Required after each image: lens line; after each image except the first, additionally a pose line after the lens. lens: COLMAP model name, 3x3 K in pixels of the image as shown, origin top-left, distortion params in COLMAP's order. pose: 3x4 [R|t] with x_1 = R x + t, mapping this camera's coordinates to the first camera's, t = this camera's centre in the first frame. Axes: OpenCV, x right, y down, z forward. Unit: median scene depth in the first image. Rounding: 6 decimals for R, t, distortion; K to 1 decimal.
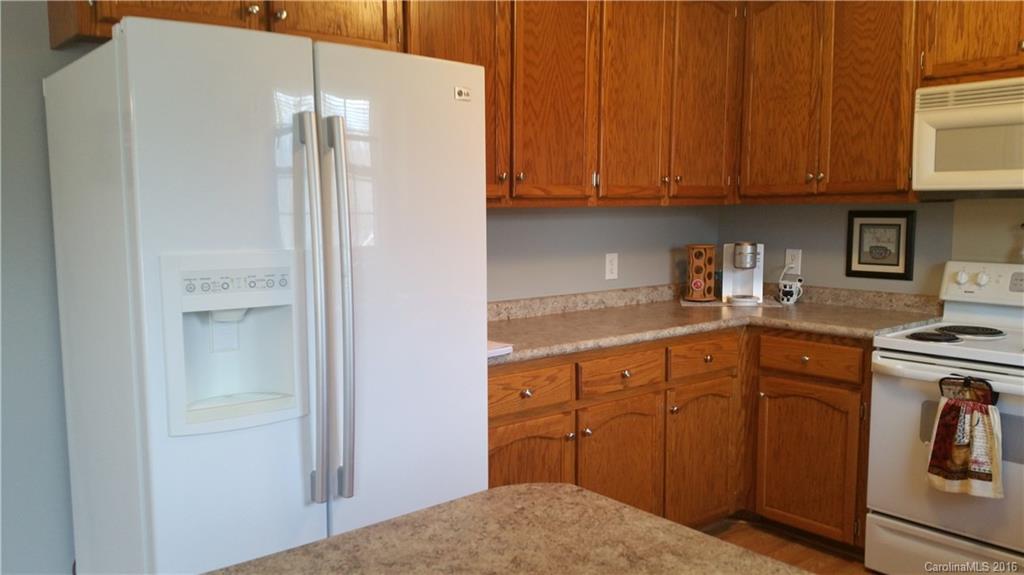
lens RADIAL K [[818.8, 0, 511.0], [0, 818.8, 305.8], [0, 0, 1]] dist [0.146398, -0.282237]
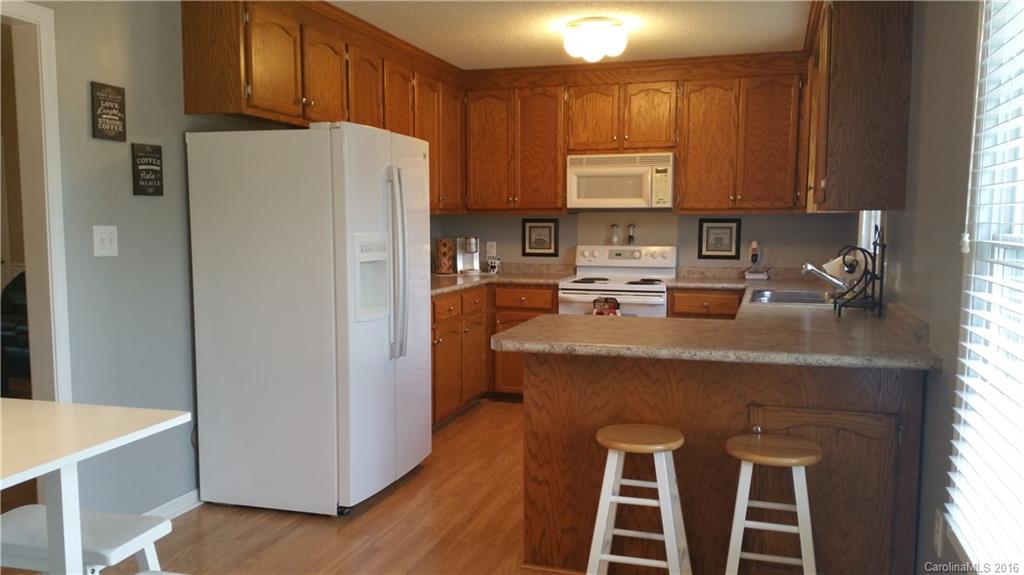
lens RADIAL K [[831.1, 0, 510.7], [0, 831.1, 313.4], [0, 0, 1]] dist [0.083175, -0.001534]
pose [[0.836391, -0.055679, 0.545297, -0.684330], [0.059481, 0.998172, 0.010686, 0.076347], [-0.544896, 0.023497, 0.838175, -0.533790]]
